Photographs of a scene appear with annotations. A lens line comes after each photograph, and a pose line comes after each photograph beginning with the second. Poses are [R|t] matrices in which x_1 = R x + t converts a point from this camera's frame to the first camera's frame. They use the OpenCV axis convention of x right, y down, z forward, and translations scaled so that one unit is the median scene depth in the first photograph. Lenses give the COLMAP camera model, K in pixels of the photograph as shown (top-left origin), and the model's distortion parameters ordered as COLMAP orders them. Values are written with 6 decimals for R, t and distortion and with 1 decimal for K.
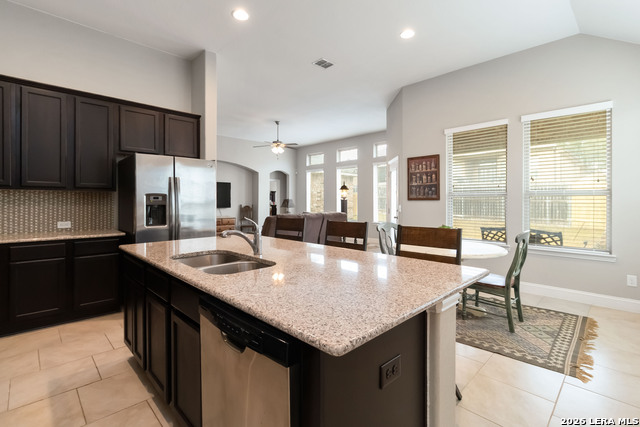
lens RADIAL K [[302.0, 0, 324.7], [0, 302.0, 206.7], [0, 0, 1]] dist [-0.000942, 0.000331]
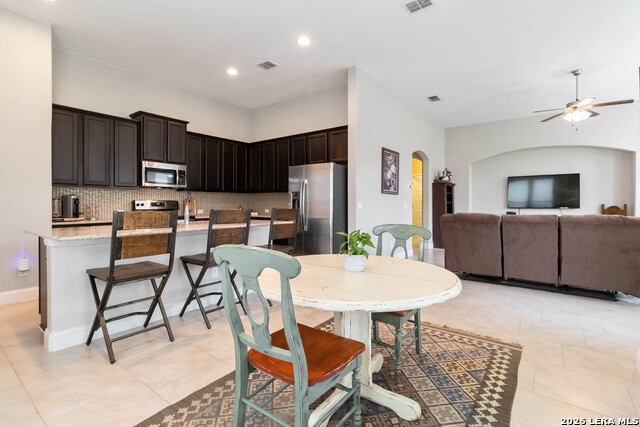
lens RADIAL K [[309.9, 0, 320.0], [0, 309.9, 213.5], [0, 0, 1]] dist [0.002530, 0.000498]
pose [[0.137534, 0.025717, -0.990163, 0.312312], [-0.009777, 0.999649, 0.024605, 0.002354], [0.990449, 0.006297, 0.137737, 0.293209]]
